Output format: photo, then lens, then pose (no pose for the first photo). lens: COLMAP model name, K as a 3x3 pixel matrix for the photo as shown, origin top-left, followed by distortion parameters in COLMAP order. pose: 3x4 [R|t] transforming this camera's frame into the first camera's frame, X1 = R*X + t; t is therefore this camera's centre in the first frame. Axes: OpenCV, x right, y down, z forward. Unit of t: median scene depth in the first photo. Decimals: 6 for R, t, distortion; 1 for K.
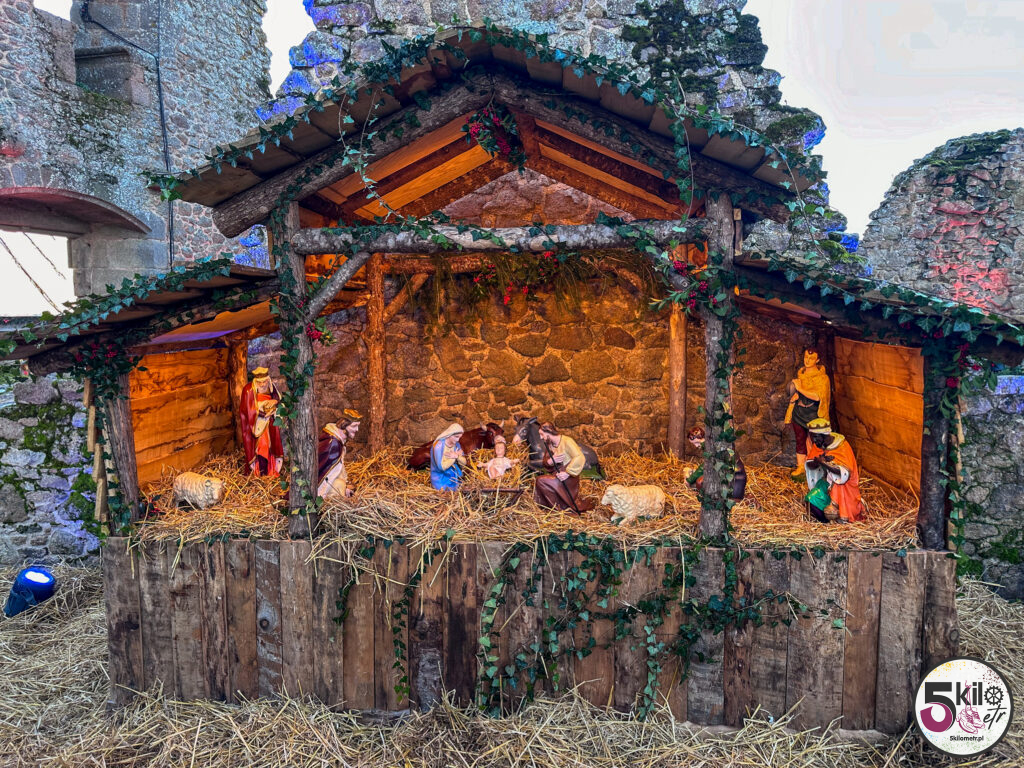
lens RADIAL K [[713.6, 0, 512.0], [0, 713.6, 384.0], [0, 0, 1]] dist [0.100848, -0.133781]
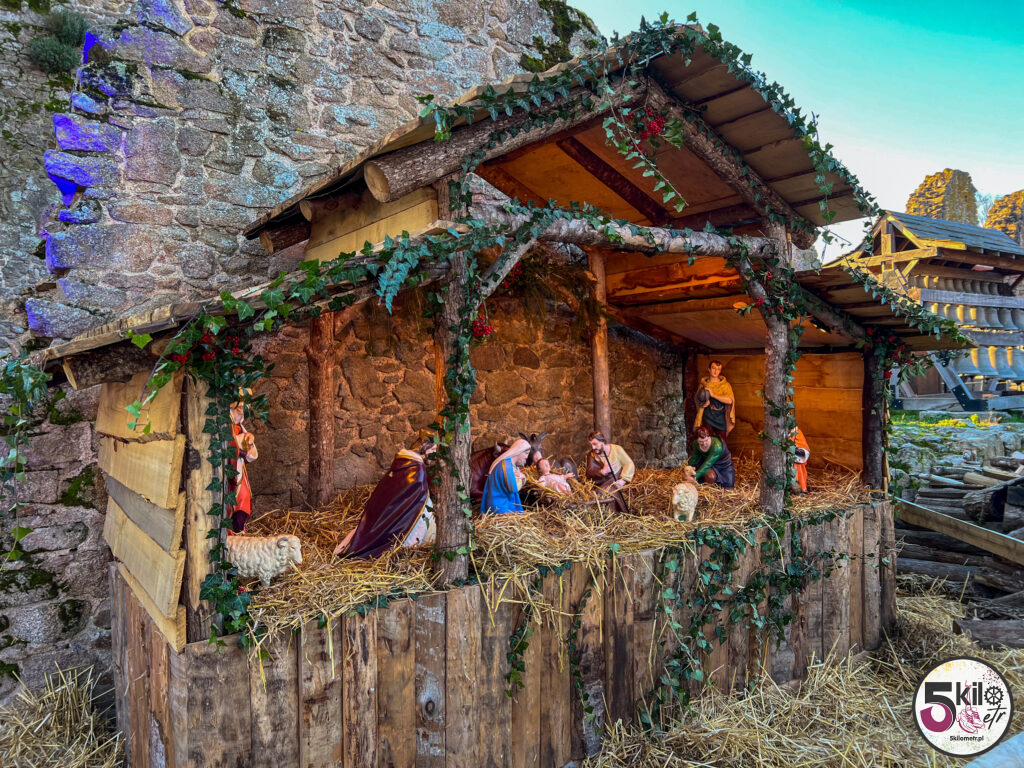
lens RADIAL K [[758.6, 0, 511.8], [0, 758.6, 389.6], [0, 0, 1]] dist [0.078143, -0.093956]
pose [[0.770140, -0.021184, 0.637523, -0.552232], [0.068005, 0.996479, -0.049039, 0.030988], [-0.634240, 0.081122, 0.768869, 0.211850]]
